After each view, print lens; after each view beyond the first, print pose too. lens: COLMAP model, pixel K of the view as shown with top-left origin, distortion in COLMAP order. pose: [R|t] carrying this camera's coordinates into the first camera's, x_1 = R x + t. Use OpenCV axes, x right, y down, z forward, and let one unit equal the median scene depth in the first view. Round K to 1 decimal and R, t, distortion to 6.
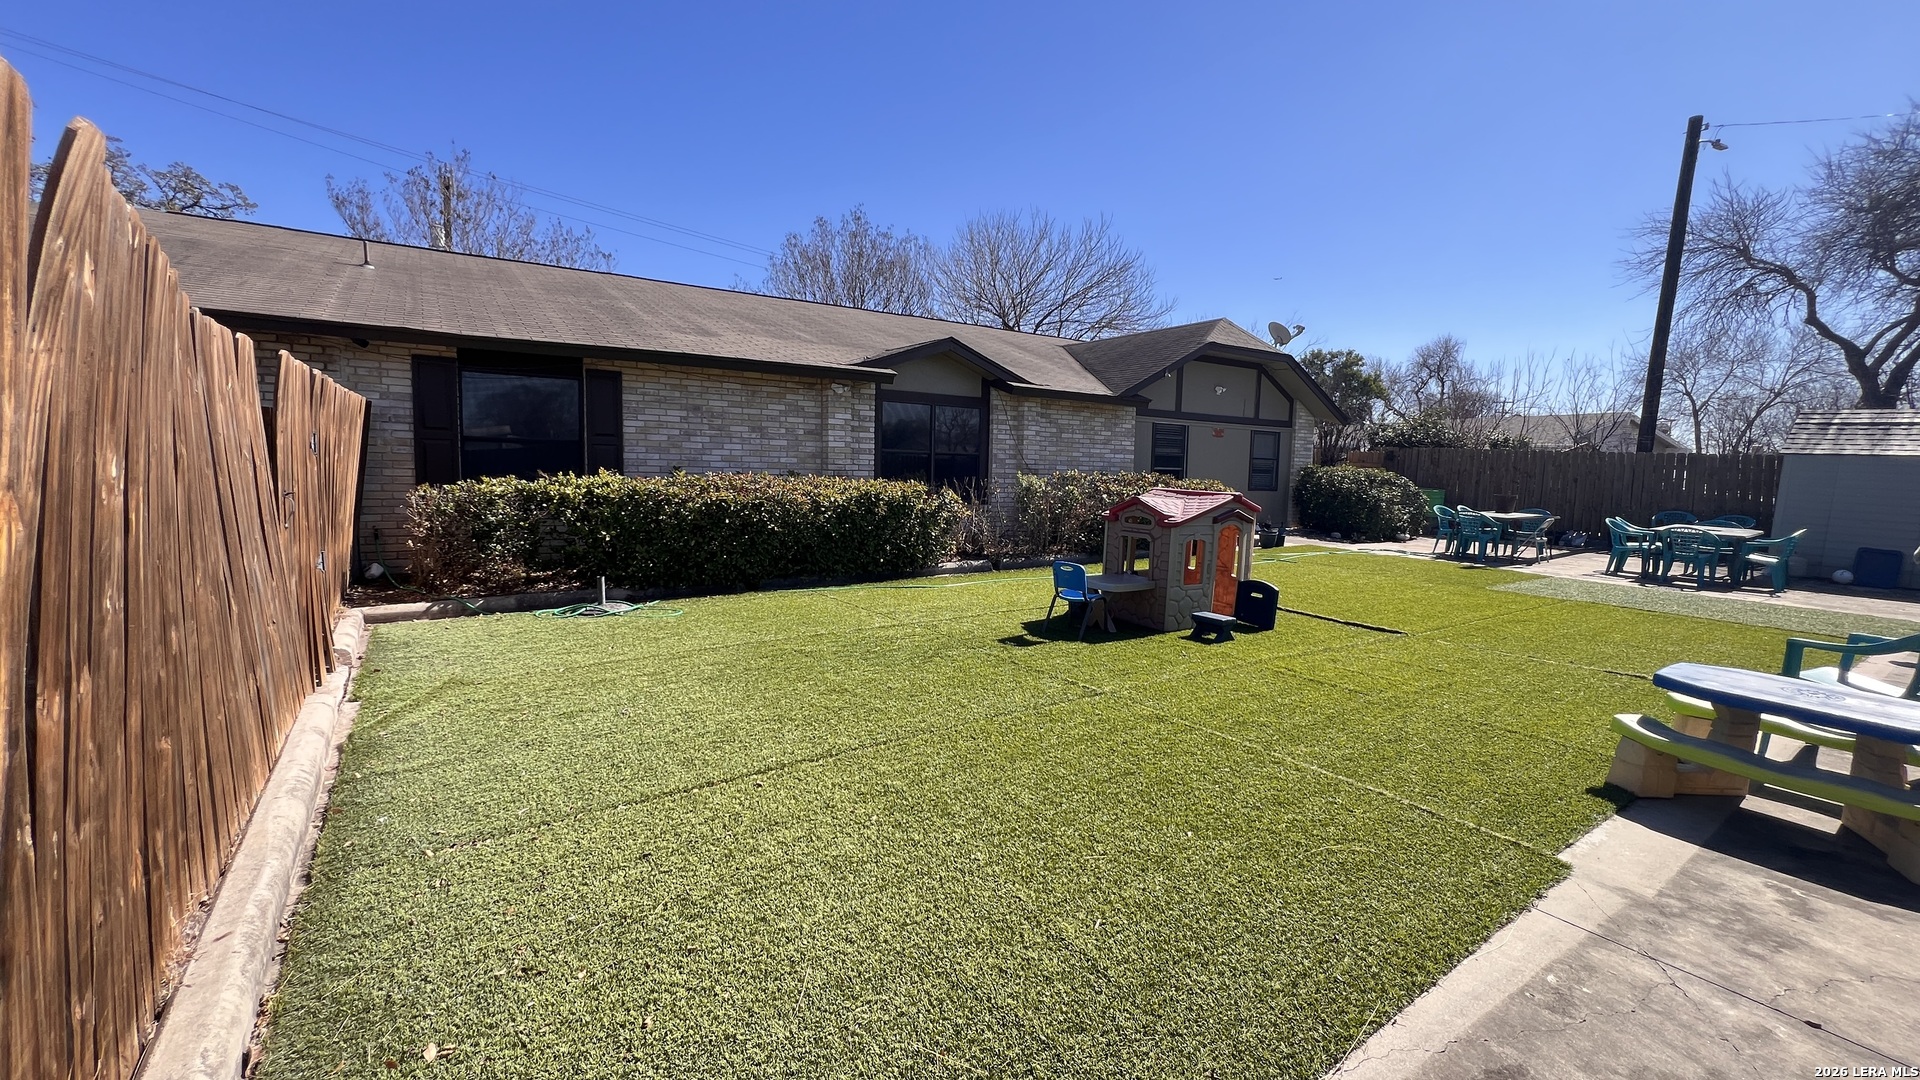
lens RADIAL K [[769.7, 0, 958.6], [0, 769.7, 552.0], [0, 0, 1]] dist [-0.003579, 0.000946]
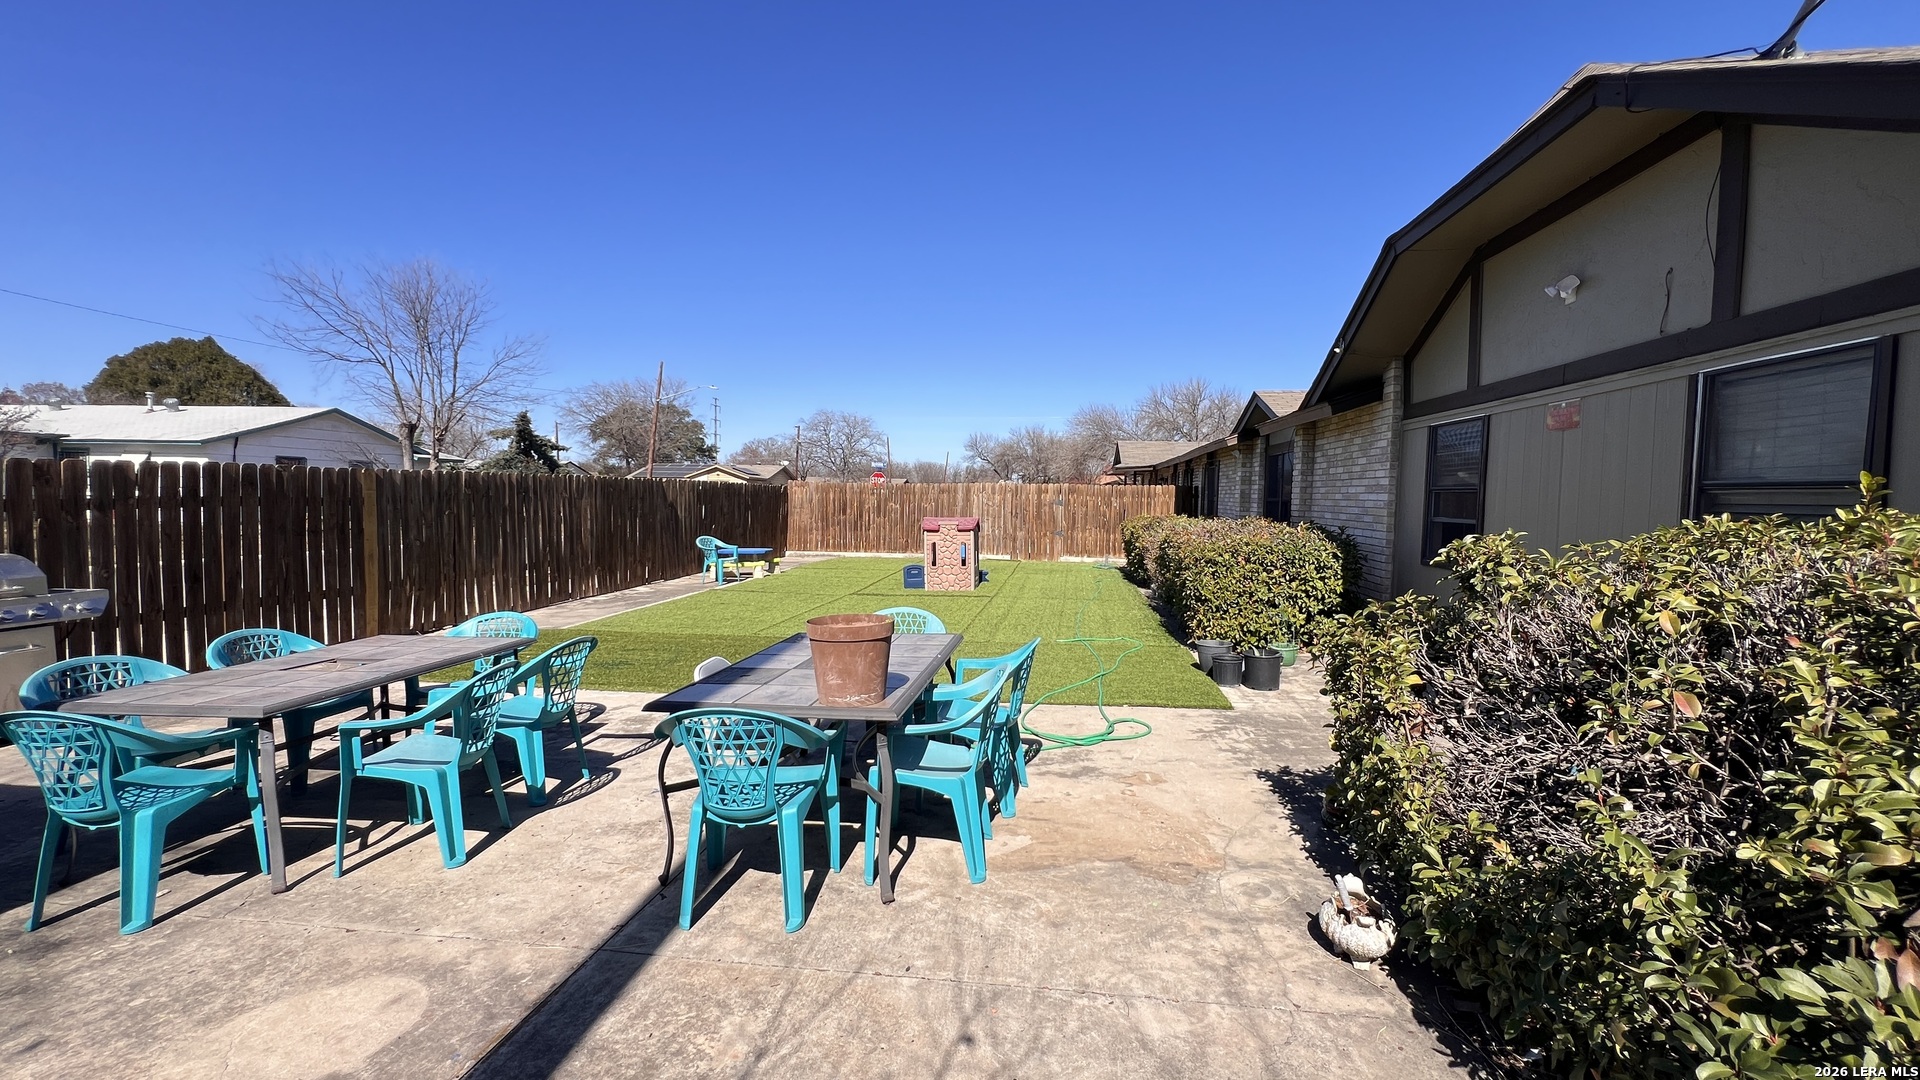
lens RADIAL K [[769.7, 0, 952.2], [0, 769.7, 537.5], [0, 0, 1]] dist [-0.003579, 0.000946]
pose [[-0.688894, 0.011232, -0.724775, 1.107623], [-0.106169, 0.987533, 0.116217, -0.161496], [0.717045, 0.157010, -0.679113, 1.505885]]
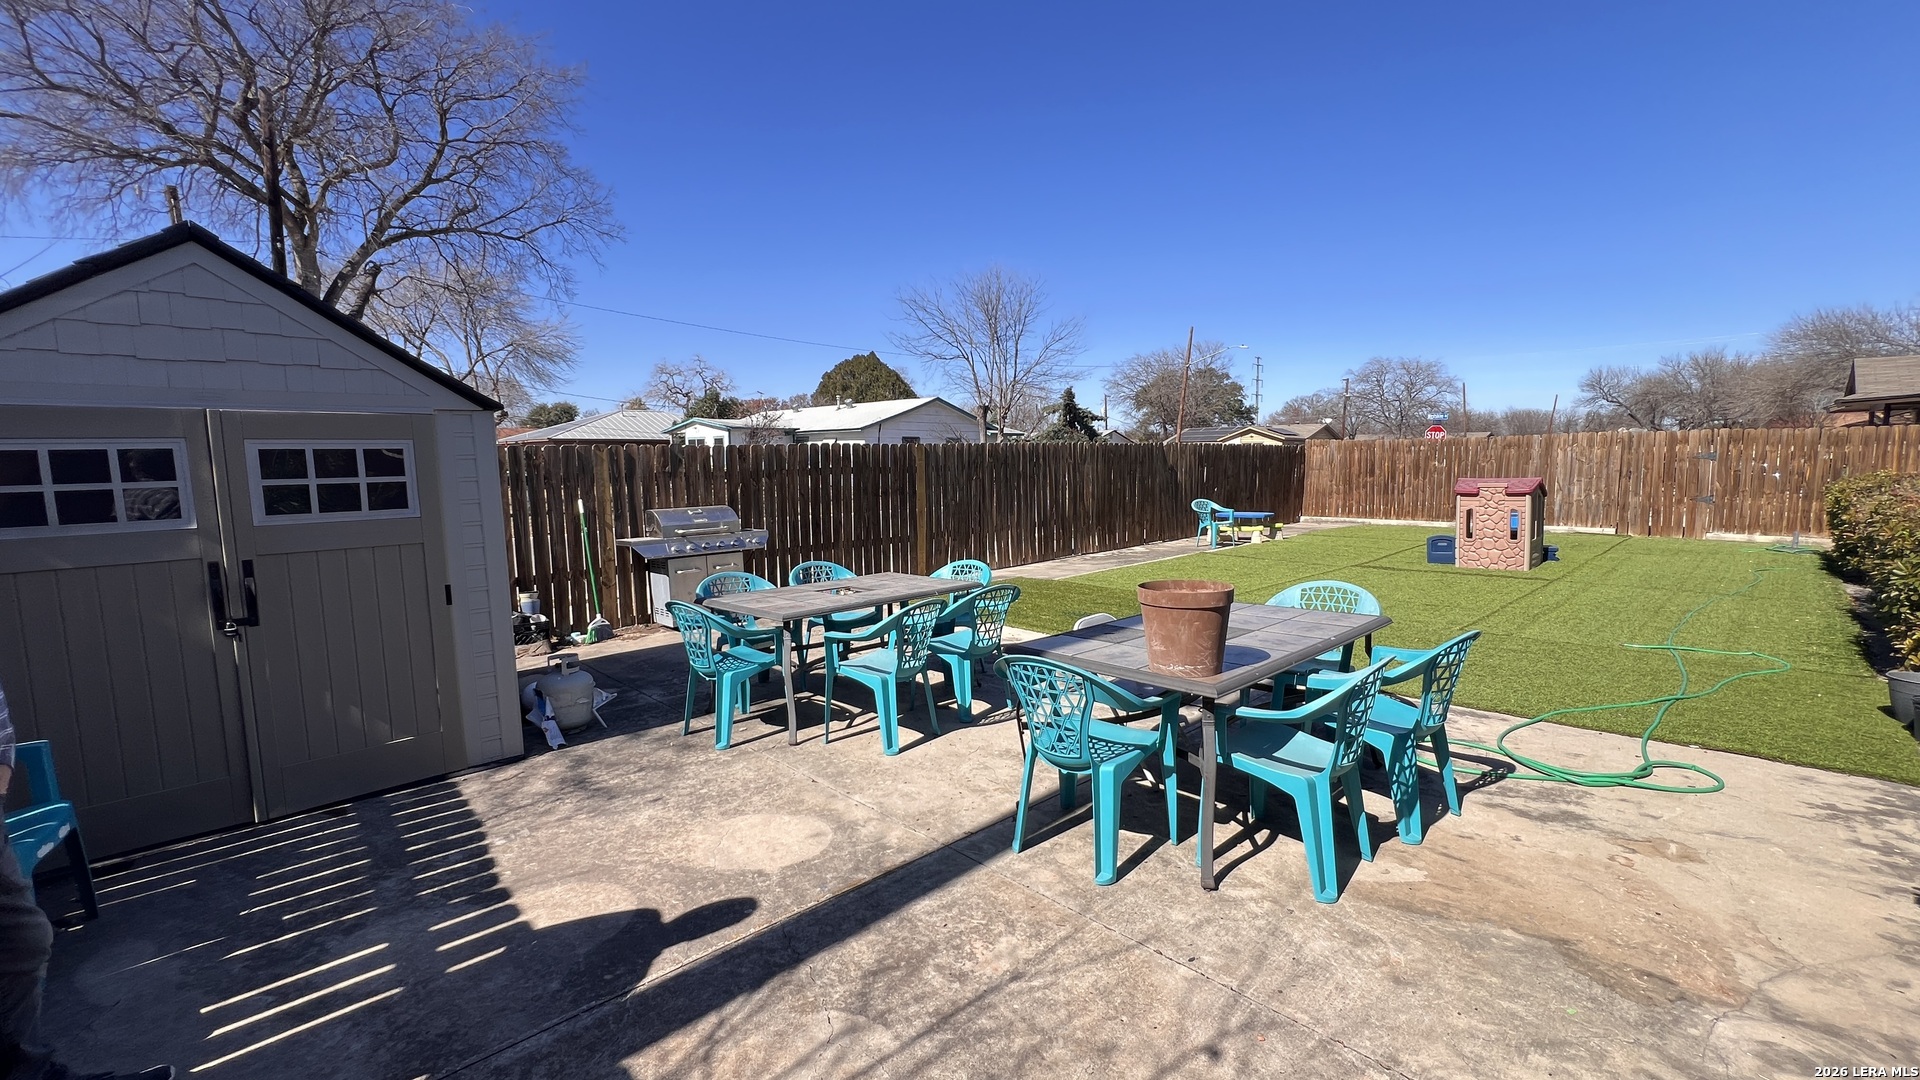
lens RADIAL K [[769.7, 0, 961.7], [0, 769.7, 541.1], [0, 0, 1]] dist [-0.003579, 0.000946]
pose [[-0.990677, 0.009277, -0.135912, 1.047149], [-0.019790, 0.977295, 0.210959, -0.164373], [0.134784, 0.211681, -0.968000, 1.533688]]
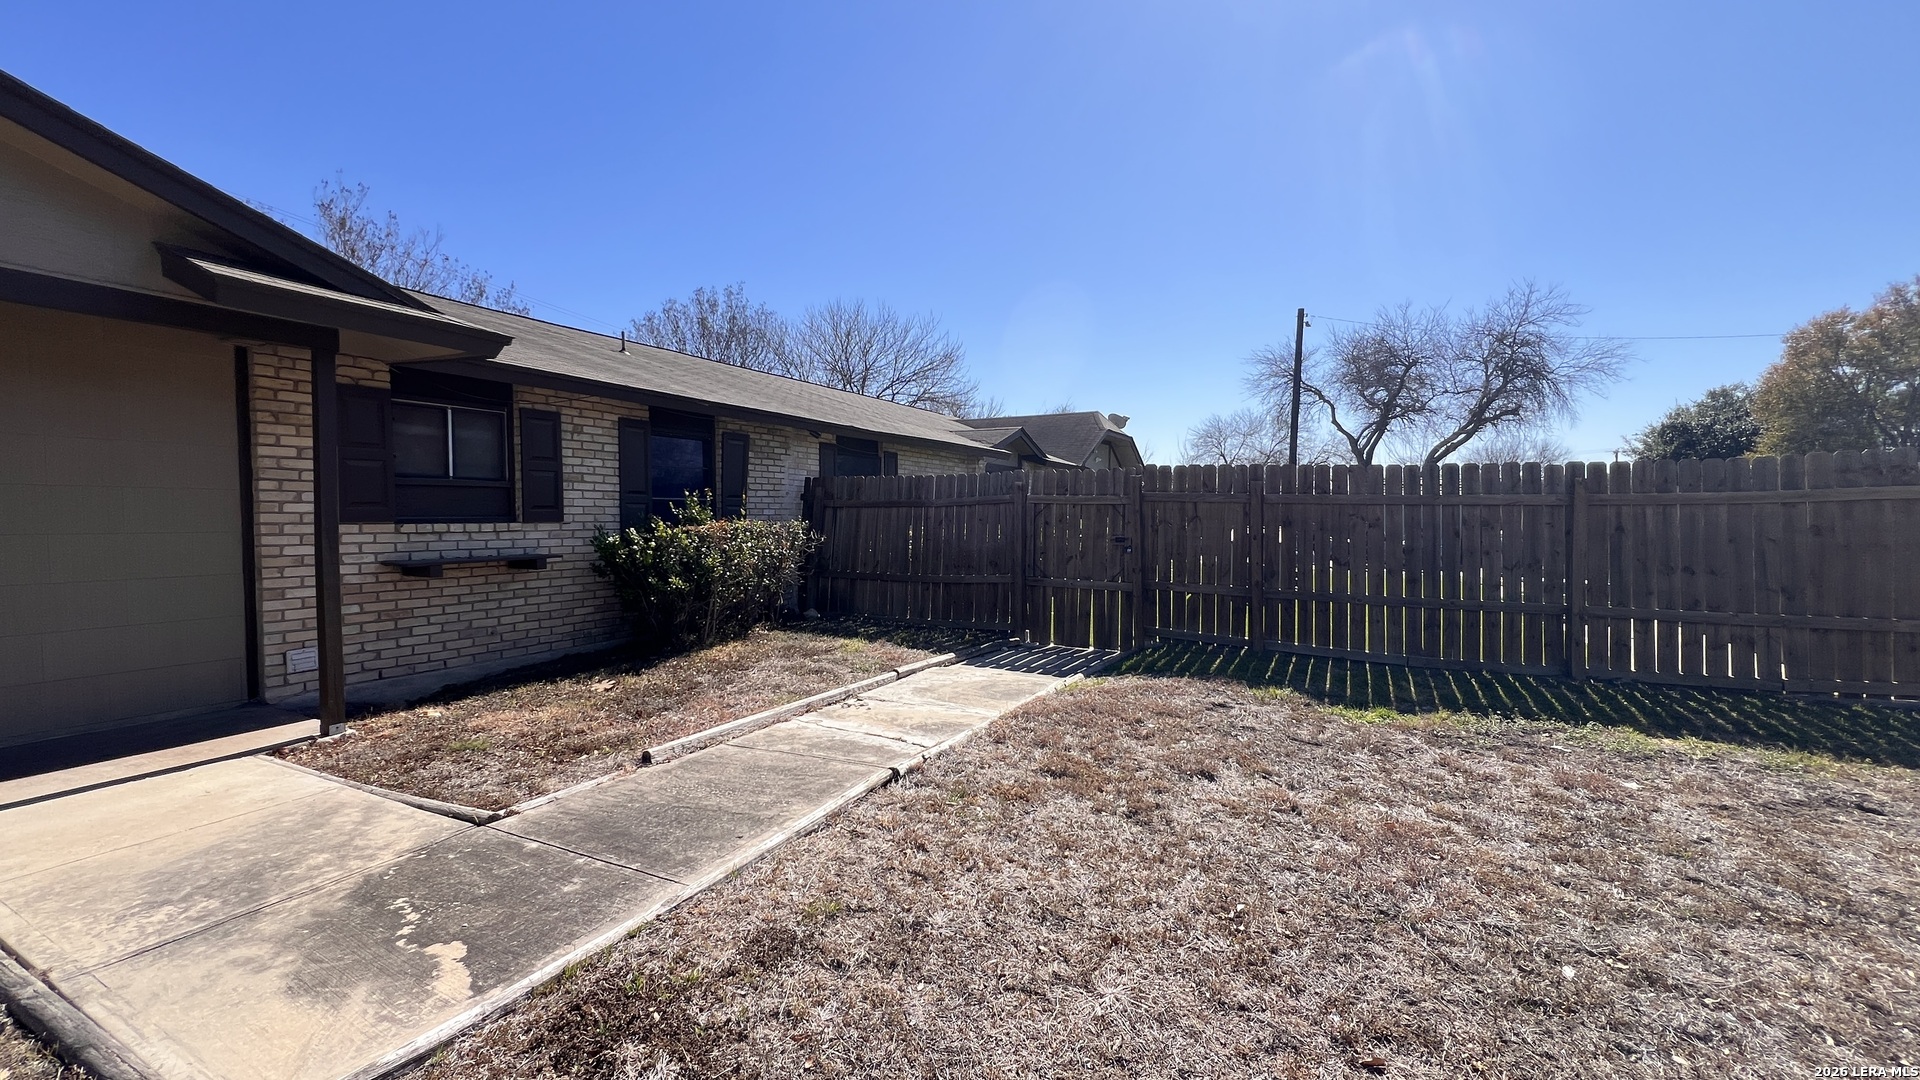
lens RADIAL K [[769.7, 0, 959.8], [0, 769.7, 535.2], [0, 0, 1]] dist [-0.003579, 0.000946]
pose [[0.881787, -0.031900, 0.470568, -0.805264], [0.067551, 0.995966, -0.059067, 0.000458], [-0.466786, 0.083872, 0.880384, -0.200203]]
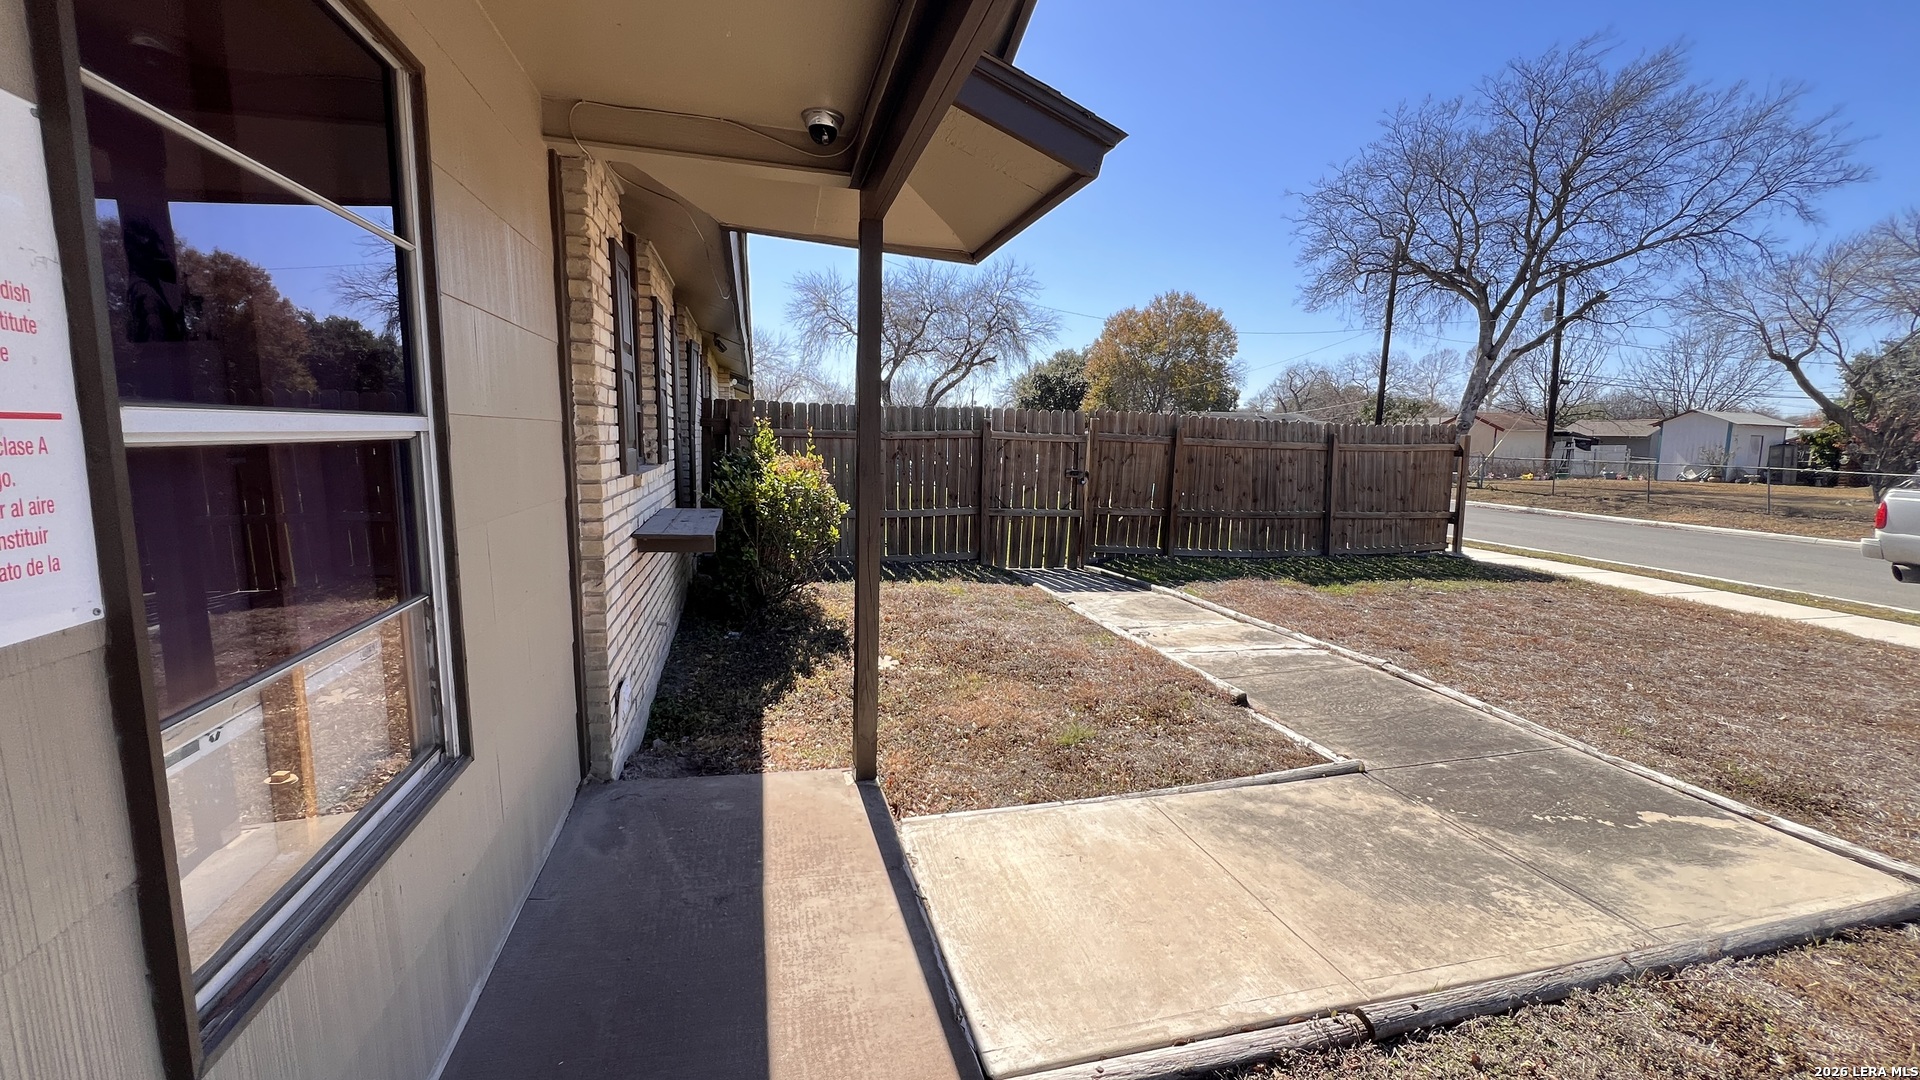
lens RADIAL K [[769.7, 0, 959.9], [0, 769.7, 537.8], [0, 0, 1]] dist [-0.003579, 0.000946]
pose [[0.341603, -0.133338, 0.930338, -1.171974], [0.084898, 0.990216, 0.110747, -0.062711], [-0.936002, 0.041153, 0.349581, 0.199000]]
